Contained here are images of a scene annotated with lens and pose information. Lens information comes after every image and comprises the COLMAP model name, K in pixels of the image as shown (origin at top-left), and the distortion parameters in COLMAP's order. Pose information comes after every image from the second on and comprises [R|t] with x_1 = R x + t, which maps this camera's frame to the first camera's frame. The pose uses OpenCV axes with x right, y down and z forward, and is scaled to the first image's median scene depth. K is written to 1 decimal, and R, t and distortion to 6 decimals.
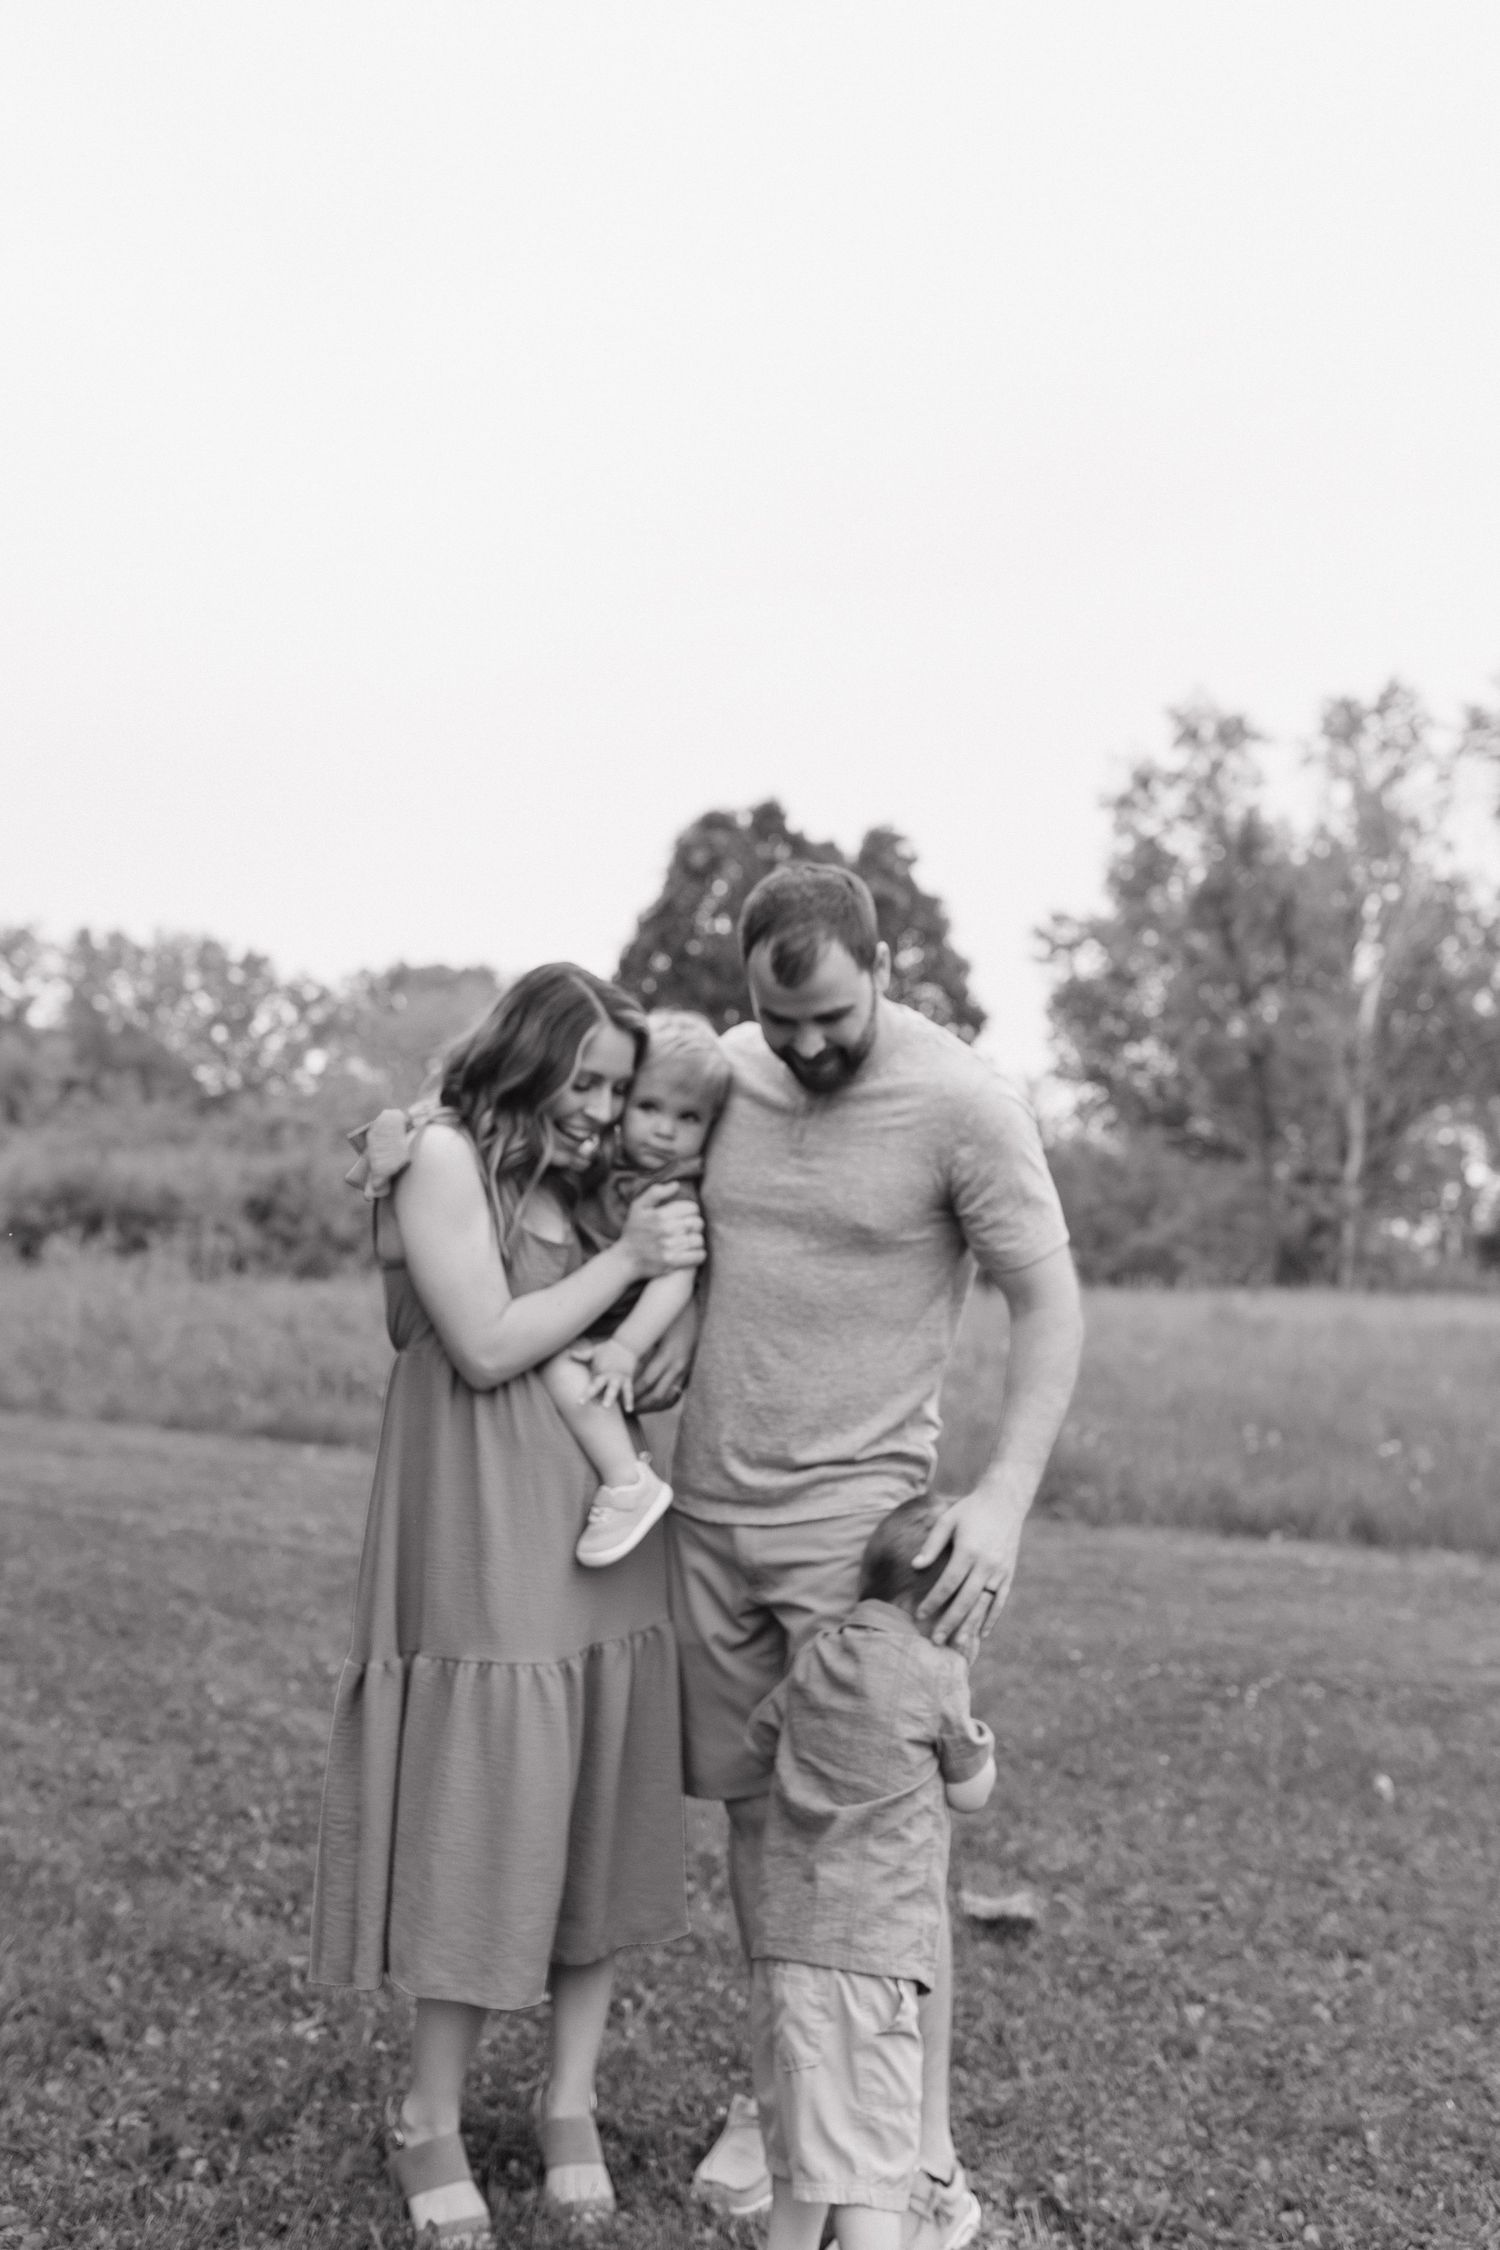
lens RADIAL K [[2131.6, 0, 750.0], [0, 2131.6, 1125.0], [0, 0, 1]] dist [0.012121, 0.003964]
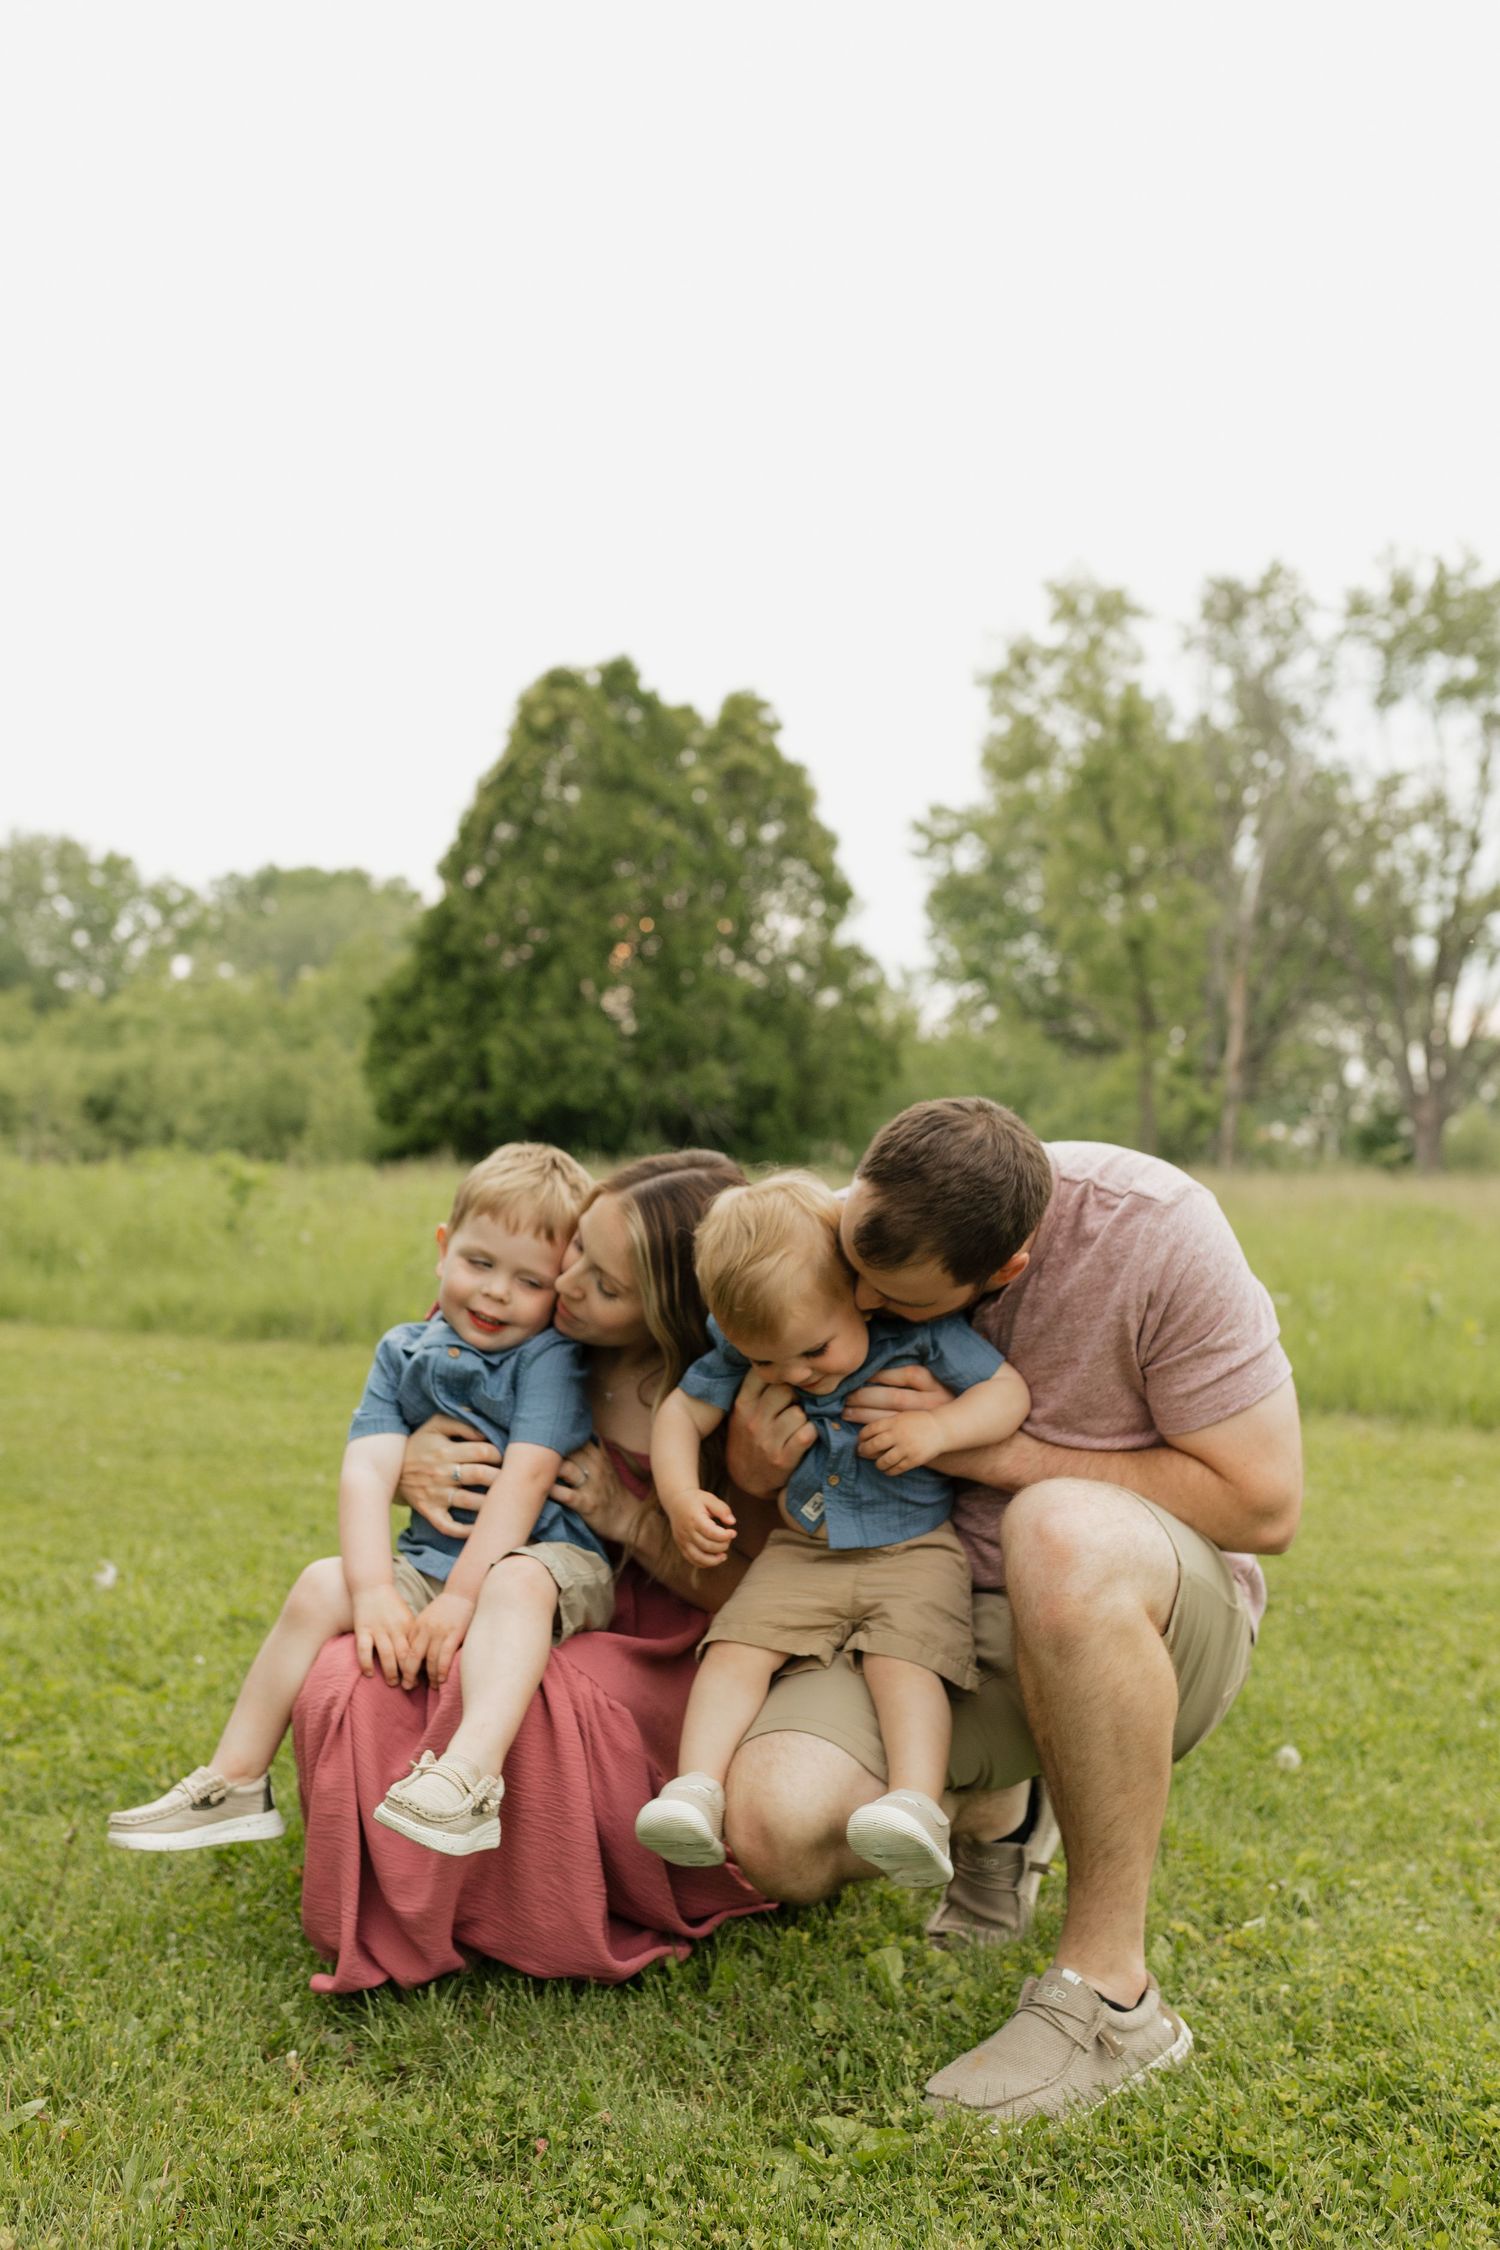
lens RADIAL K [[2131.6, 0, 750.0], [0, 2131.6, 1125.0], [0, 0, 1]] dist [0.012121, 0.003964]
pose [[0.998571, -0.008147, 0.052824, 0.007989], [0.005935, 0.999104, 0.041894, 0.007281], [-0.053118, -0.041521, 0.997725, 0.029033]]
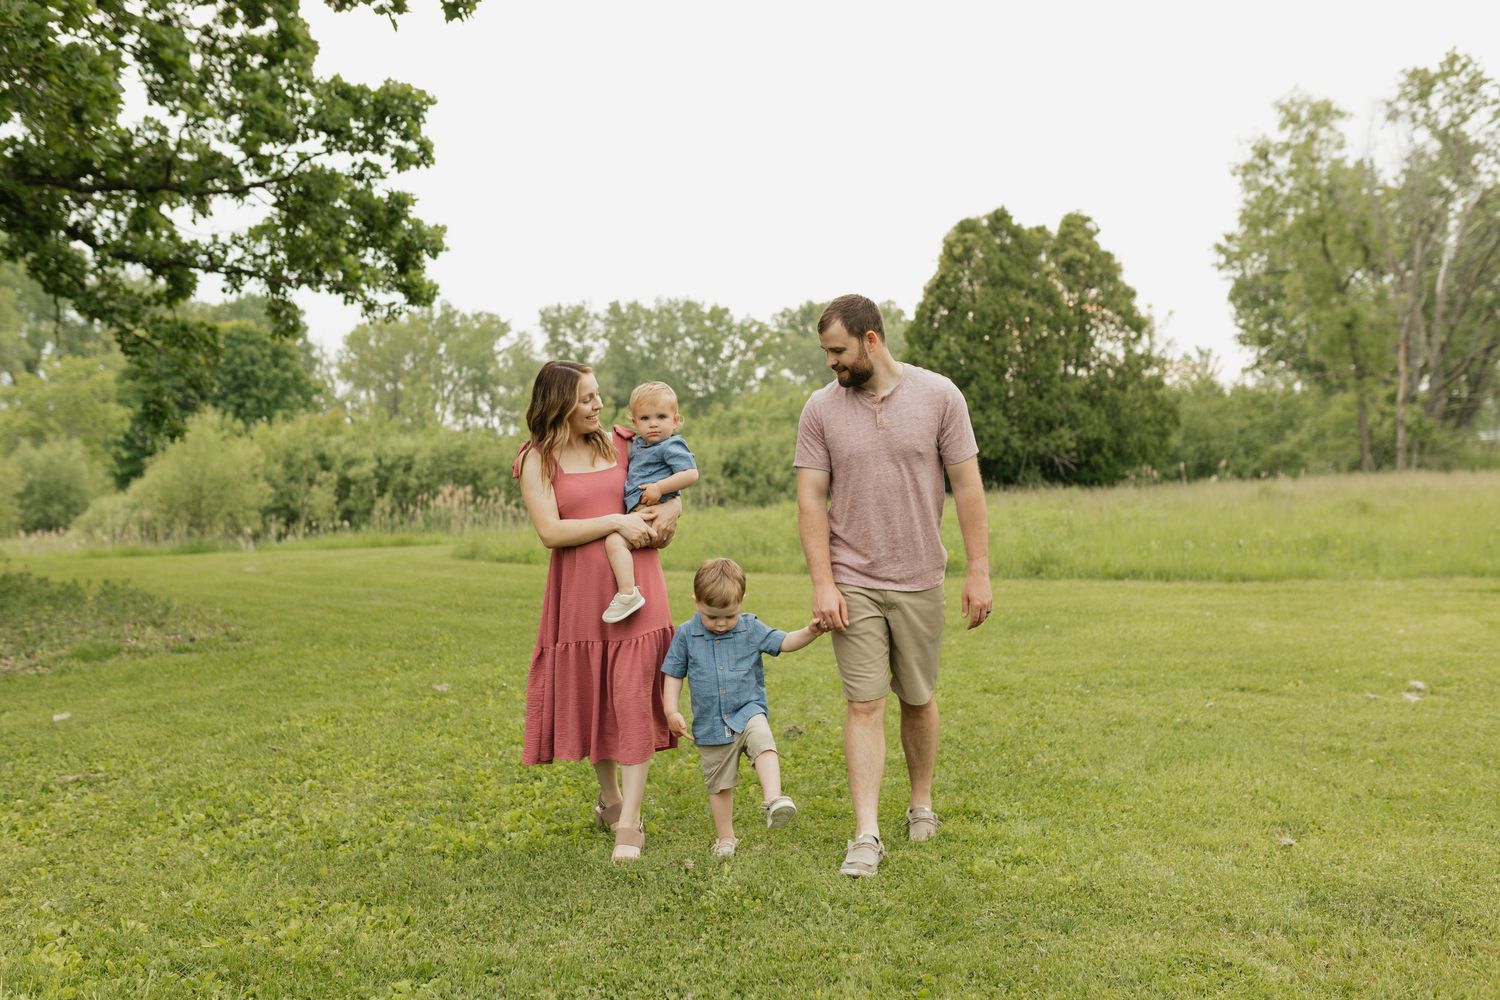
lens RADIAL K [[1413.8, 0, 750.0], [0, 1413.8, 500.0], [0, 0, 1]] dist [0.019745, 0.008303]
pose [[0.974105, -0.067150, -0.215895, 0.023299], [0.082448, 0.994625, 0.062637, -0.004628], [0.210529, -0.078815, 0.974405, -0.085179]]
